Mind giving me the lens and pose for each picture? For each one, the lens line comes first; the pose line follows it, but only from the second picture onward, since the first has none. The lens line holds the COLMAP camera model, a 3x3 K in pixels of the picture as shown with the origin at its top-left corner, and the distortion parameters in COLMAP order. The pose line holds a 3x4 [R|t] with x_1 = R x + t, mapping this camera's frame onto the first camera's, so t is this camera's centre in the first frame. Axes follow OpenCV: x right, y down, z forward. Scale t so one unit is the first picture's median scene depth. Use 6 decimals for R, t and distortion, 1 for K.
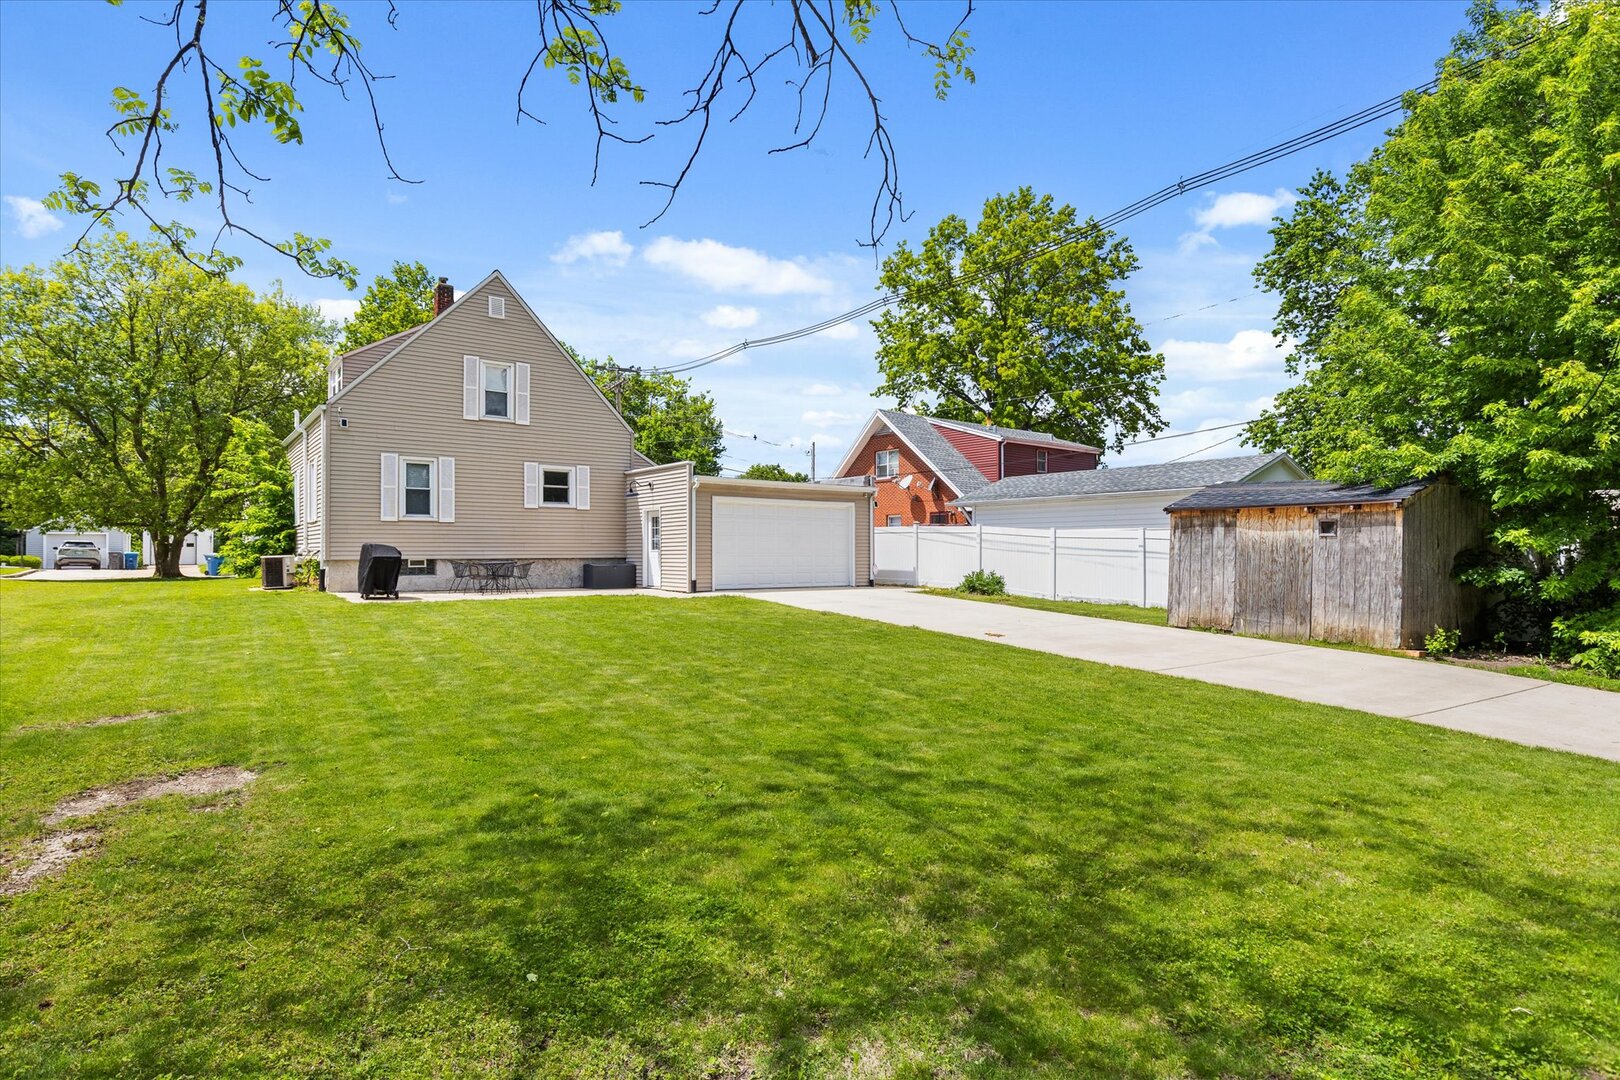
lens RADIAL K [[829.1, 0, 820.5], [0, 829.1, 547.3], [0, 0, 1]] dist [0.003850, -0.000848]
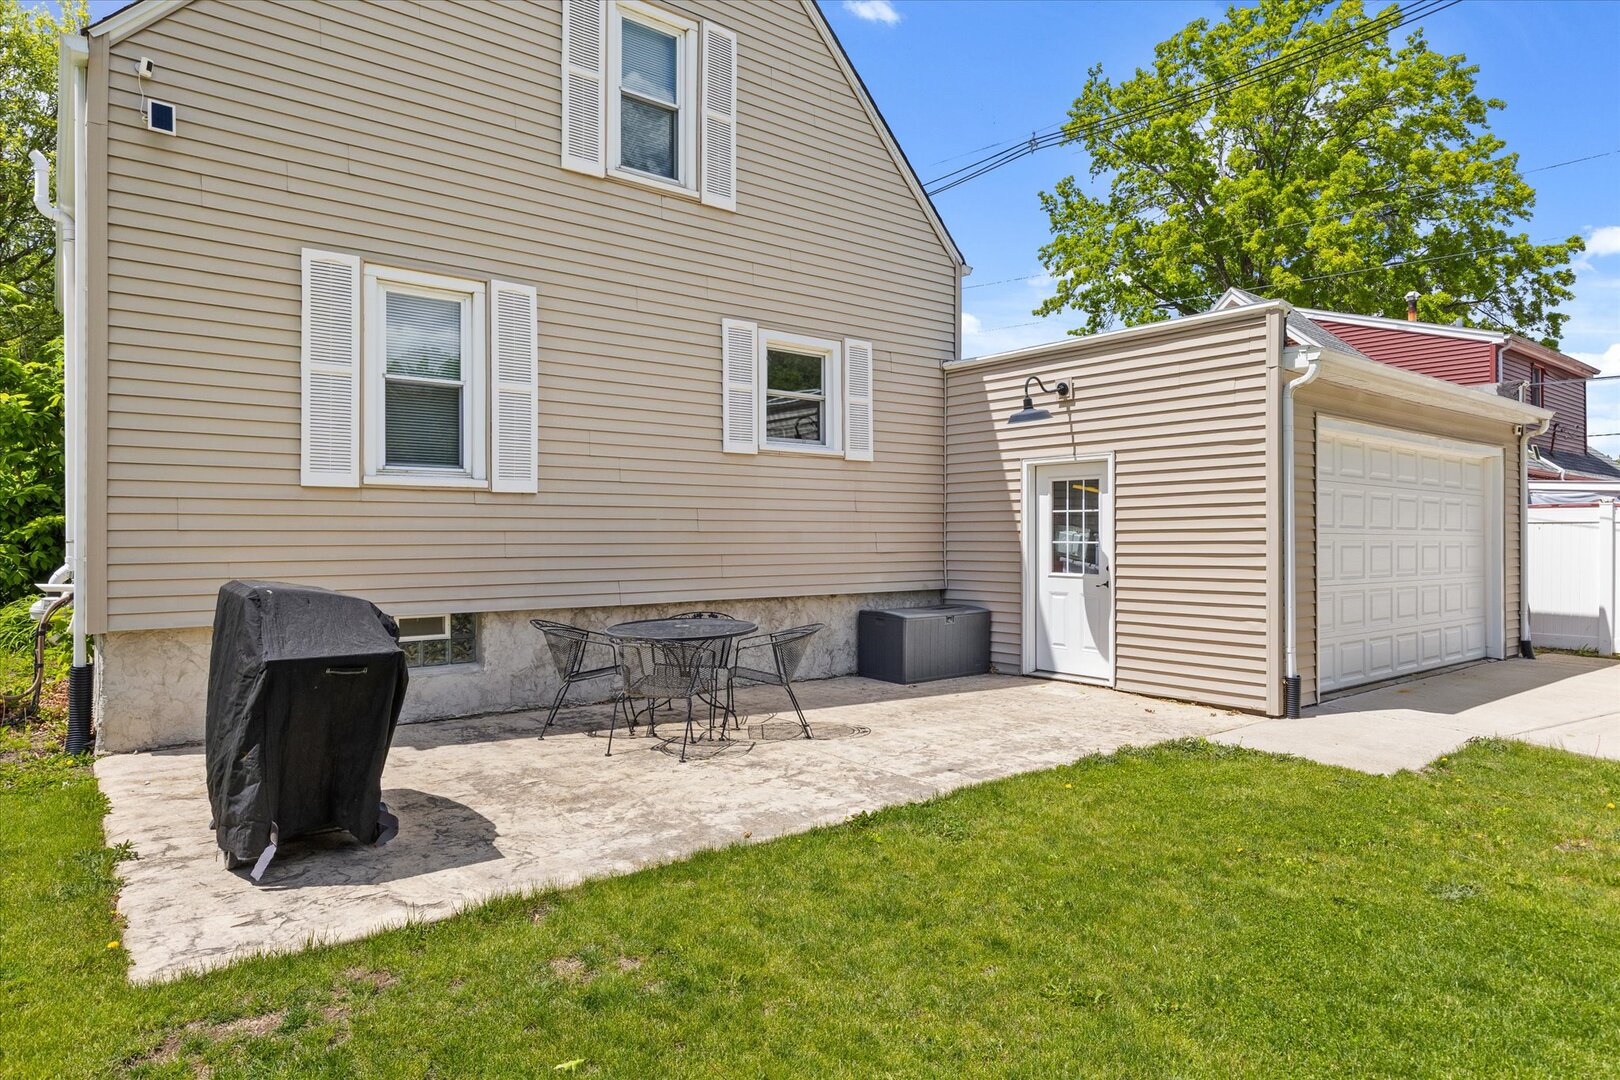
lens RADIAL K [[930.5, 0, 806.1], [0, 930.5, 534.0], [0, 0, 1]] dist [0.006844, -0.000109]
pose [[0.999902, 0.000436, 0.013959, -0.347694], [-0.000482, 0.999994, 0.003301, -0.016239], [-0.013957, -0.003308, 0.999897, 0.652745]]
